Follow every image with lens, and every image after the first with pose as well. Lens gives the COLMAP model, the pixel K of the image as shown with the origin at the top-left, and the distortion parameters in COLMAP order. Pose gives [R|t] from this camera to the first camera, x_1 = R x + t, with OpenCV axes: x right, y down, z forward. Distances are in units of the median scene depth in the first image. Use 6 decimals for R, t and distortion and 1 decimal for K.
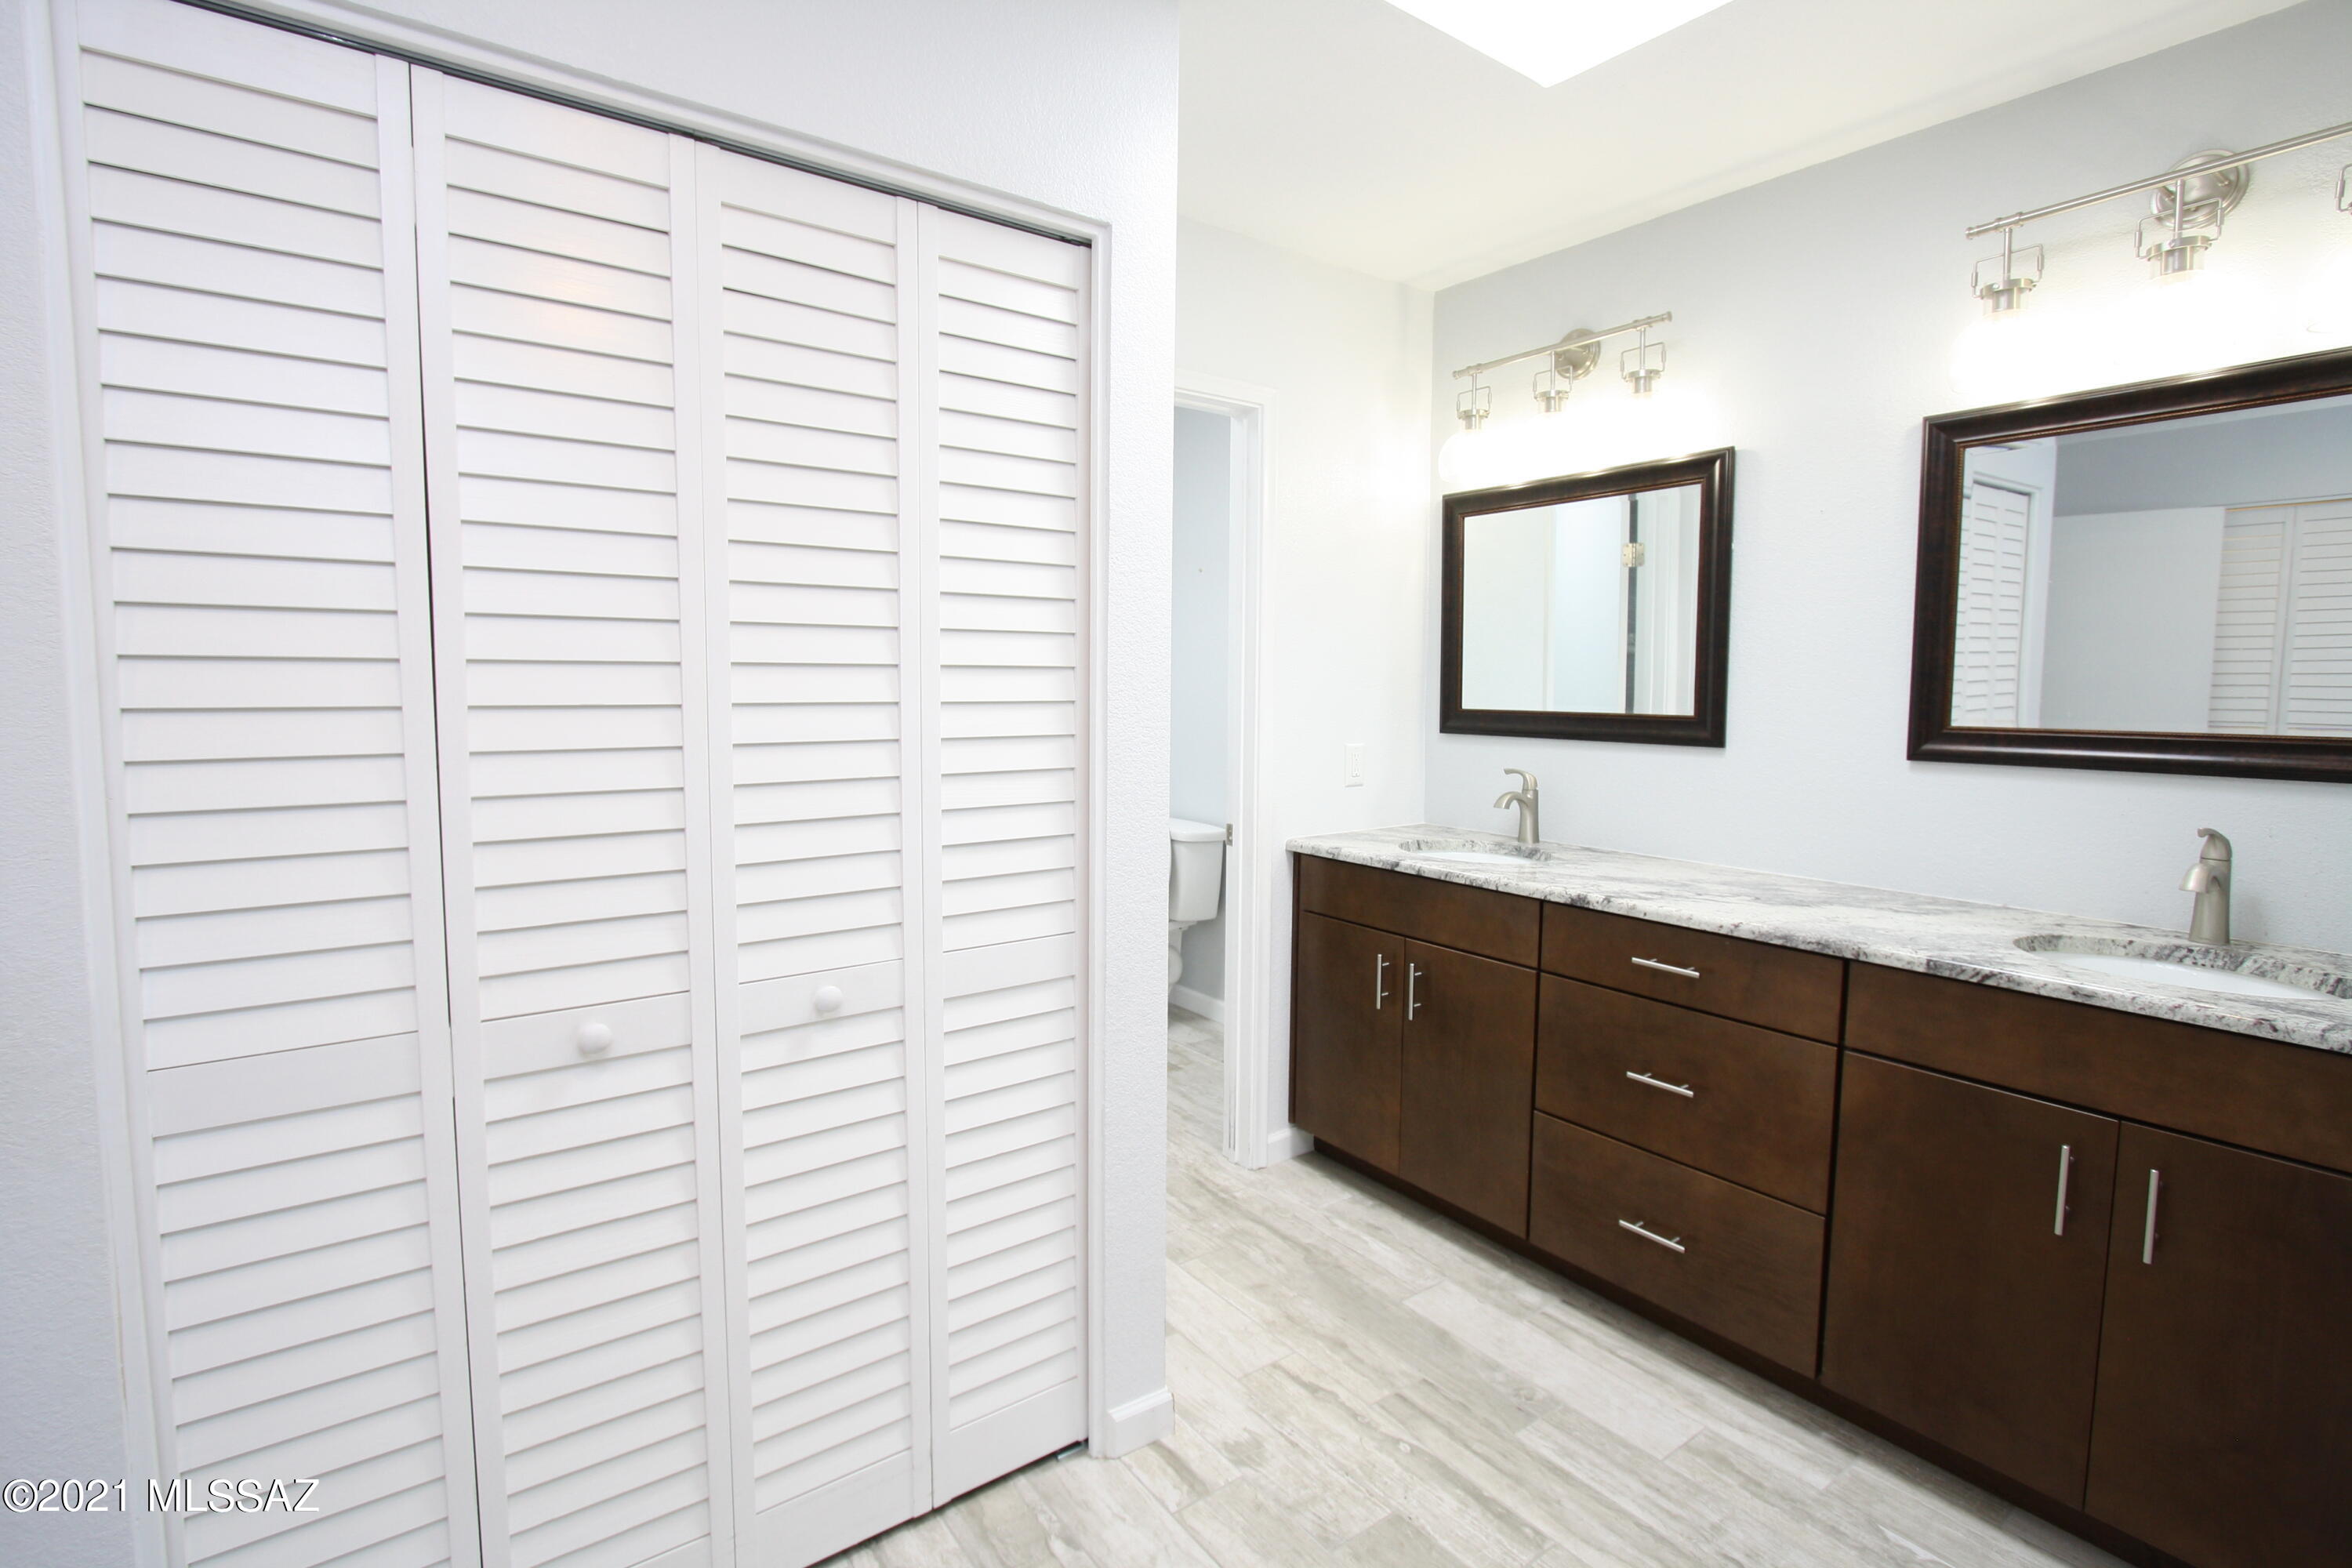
lens RADIAL K [[1094.4, 0, 1172.5], [0, 1094.4, 766.0], [0, 0, 1]] dist [-0.021295, 0.003841]
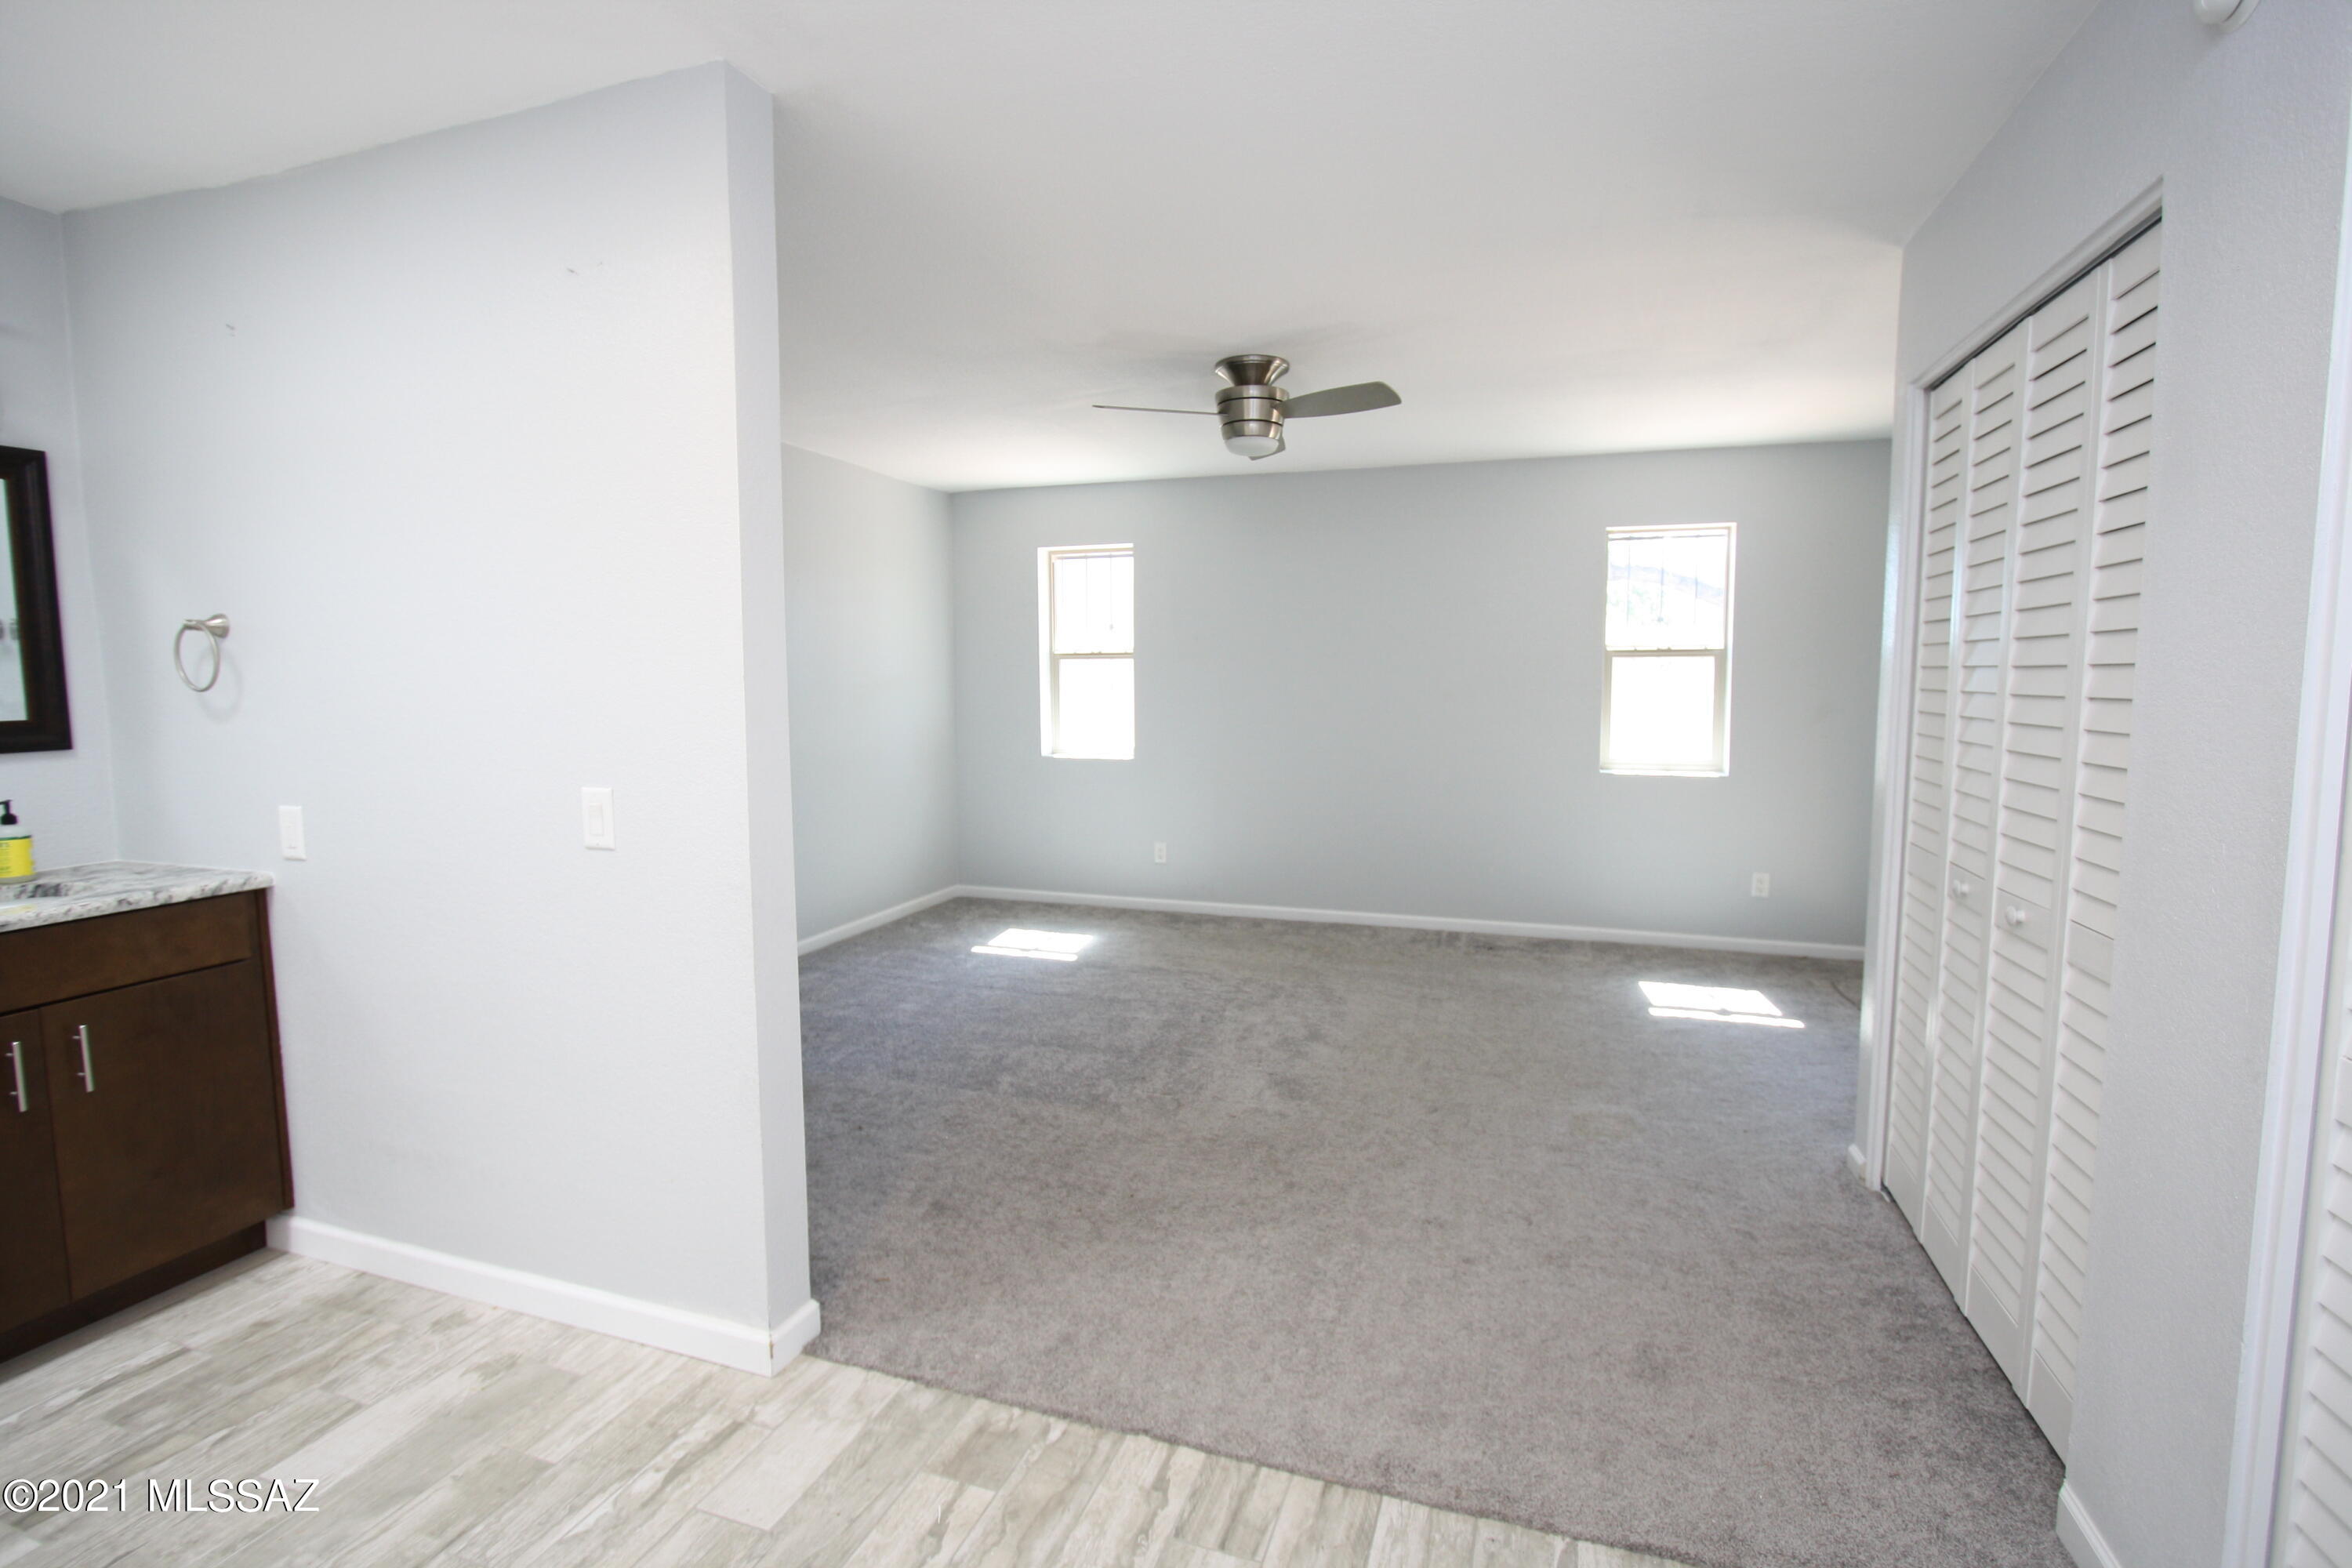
lens RADIAL K [[1095.6, 0, 1175.7], [0, 1095.6, 770.2], [0, 0, 1]] dist [-0.023913, 0.005012]
pose [[-0.572221, -0.079502, 0.816237, -0.720434], [0.066509, 0.987513, 0.142810, -0.046689], [-0.817398, 0.136006, -0.559788, 0.385644]]
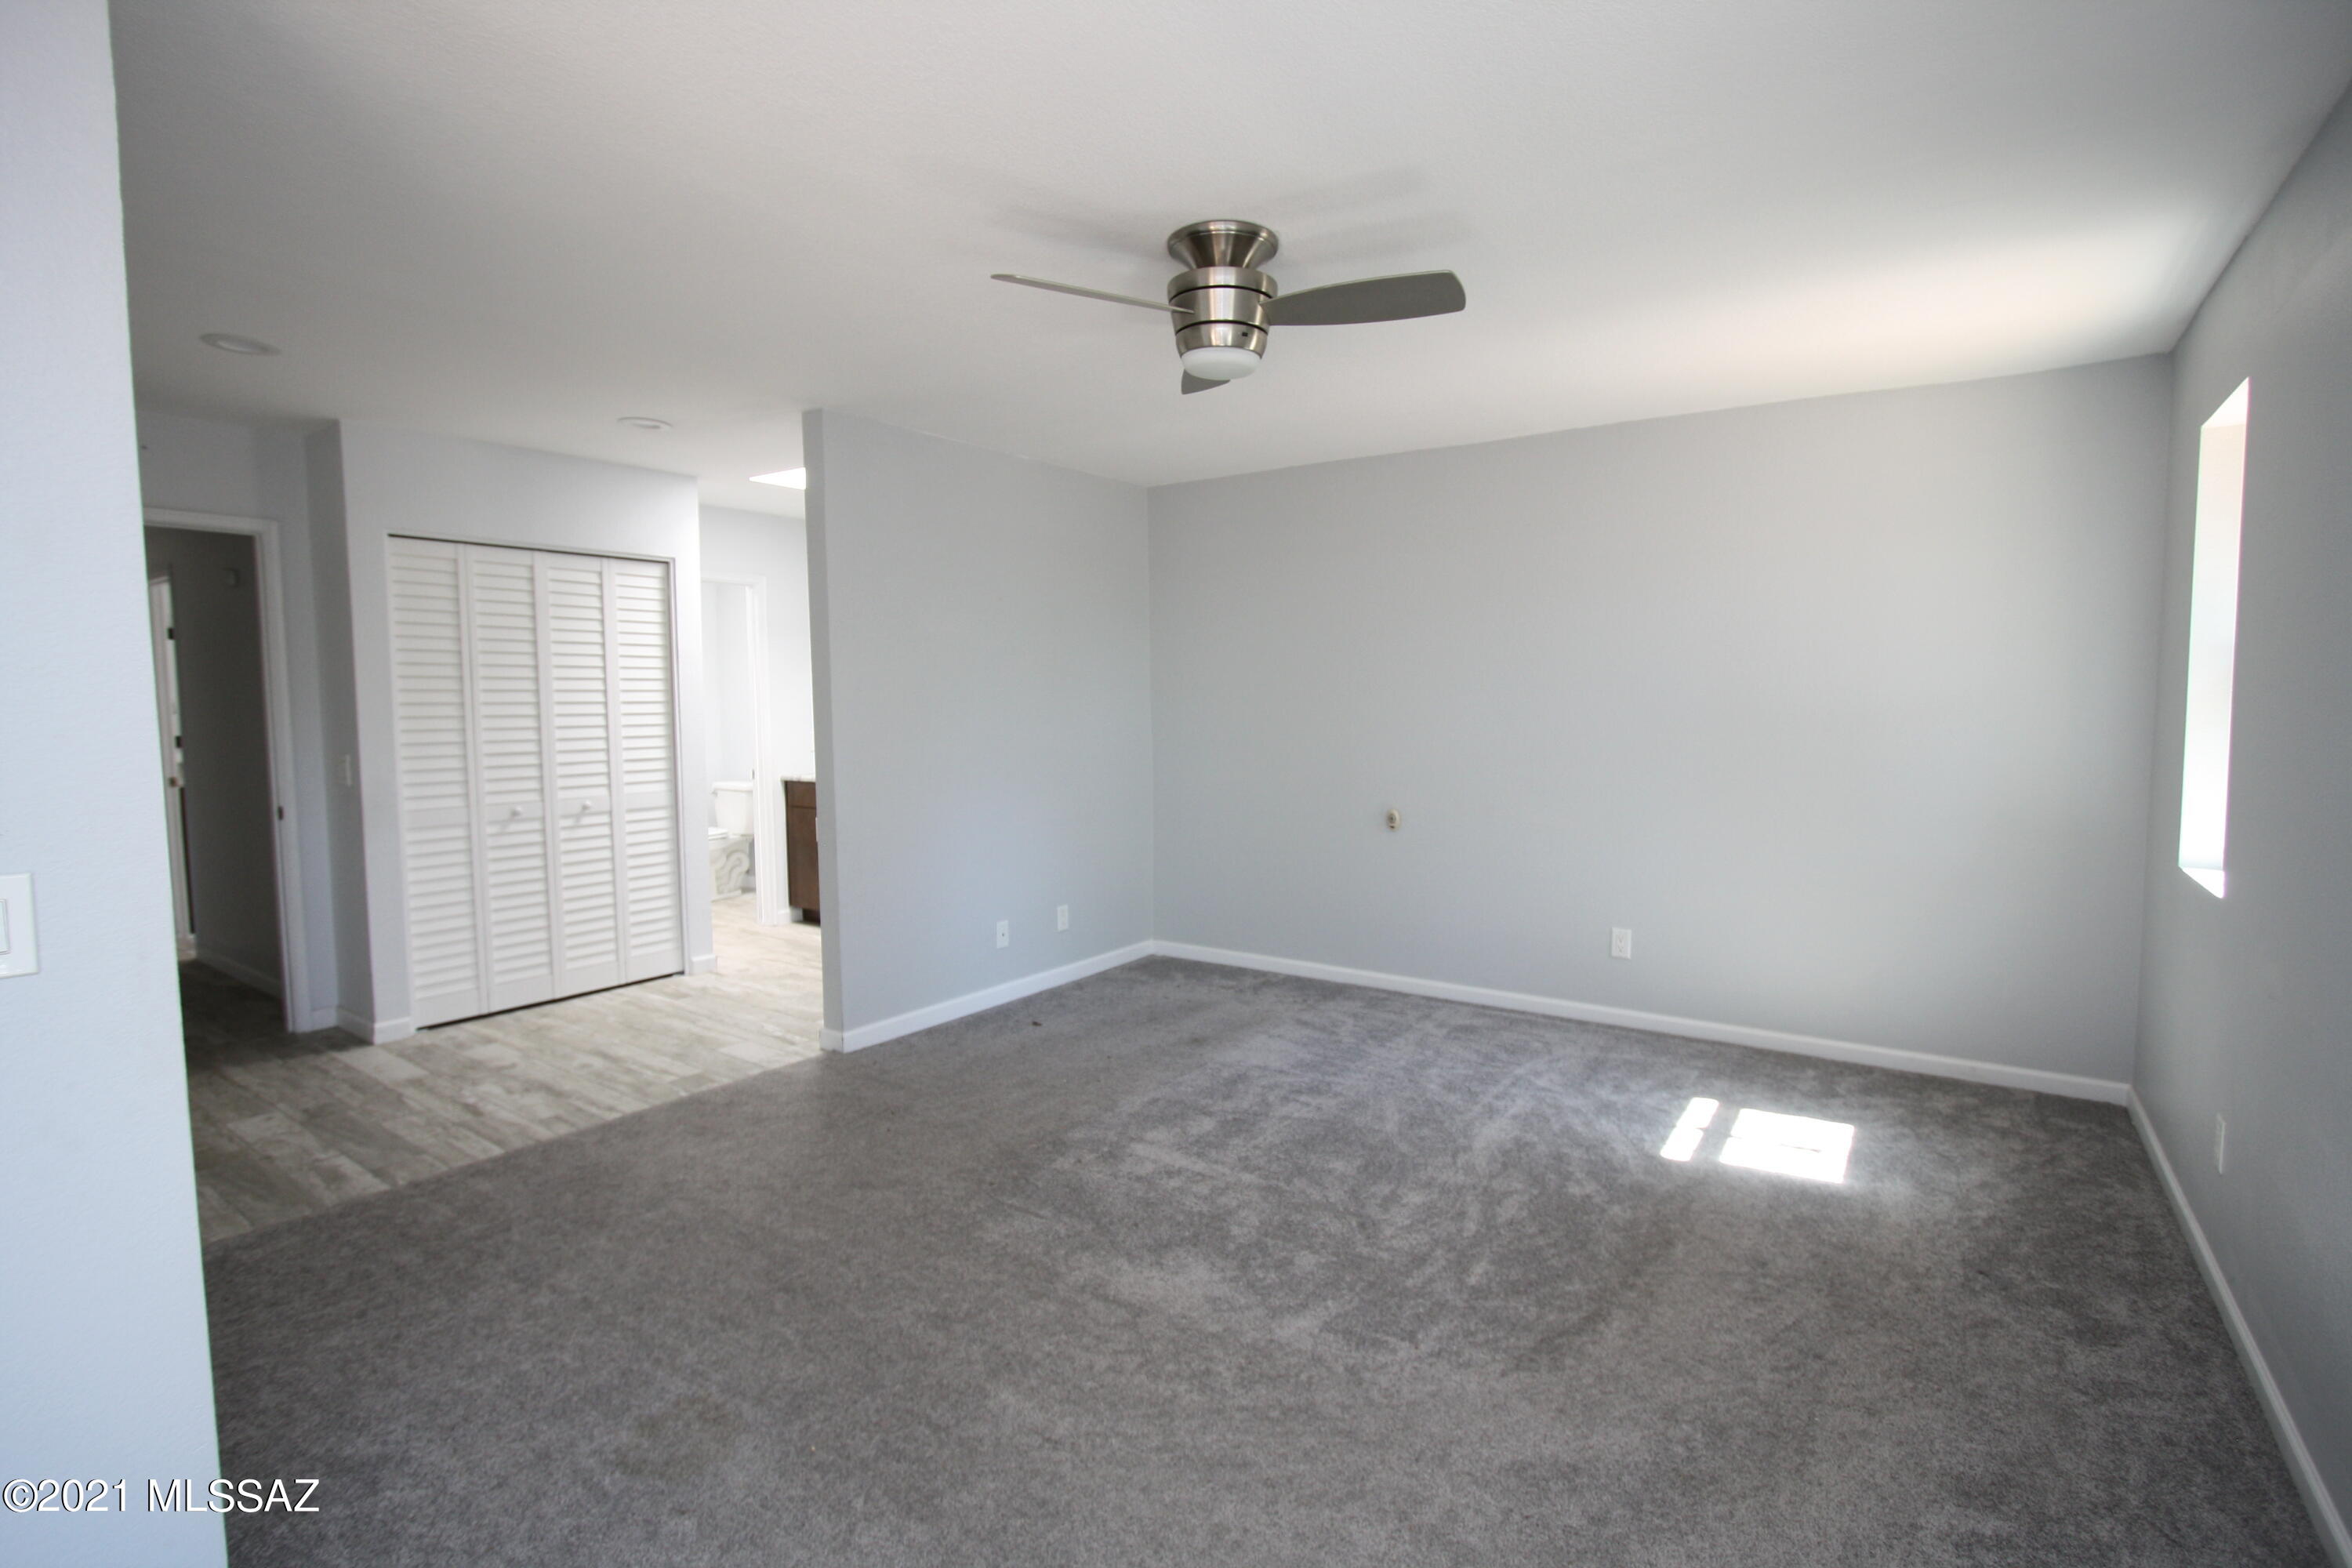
lens RADIAL K [[1090.2, 0, 1170.0], [0, 1090.2, 788.3], [0, 0, 1]] dist [-0.000210, 0.000245]
pose [[0.952612, -0.040593, 0.301468, 0.253355], [0.042257, 0.999106, 0.001003, 0.161683], [-0.301239, 0.011783, 0.953476, -1.832199]]
